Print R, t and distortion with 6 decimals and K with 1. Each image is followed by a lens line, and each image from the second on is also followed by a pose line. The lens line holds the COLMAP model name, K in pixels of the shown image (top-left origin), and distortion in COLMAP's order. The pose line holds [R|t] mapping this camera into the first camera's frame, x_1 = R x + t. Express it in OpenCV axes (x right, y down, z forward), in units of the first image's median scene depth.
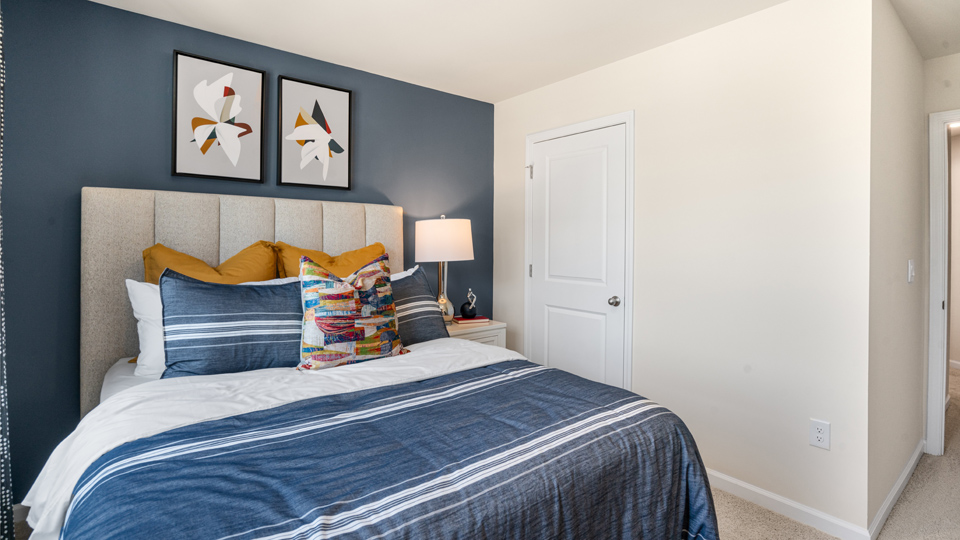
lens RADIAL K [[452.7, 0, 483.4], [0, 452.7, 243.6], [0, 0, 1]] dist [0.000038, 0.000091]
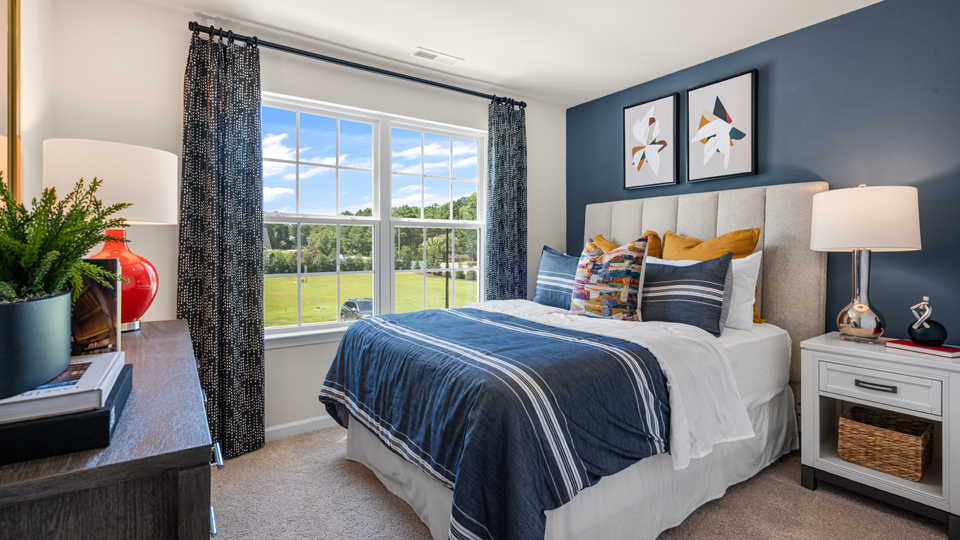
lens RADIAL K [[452.7, 0, 483.4], [0, 452.7, 243.6], [0, 0, 1]] dist [0.000038, 0.000091]
pose [[-0.061743, -0.016080, -0.997963, 0.797807], [-0.004172, 0.999866, -0.015852, 0.052266], [0.998083, 0.003185, -0.061802, 0.577889]]
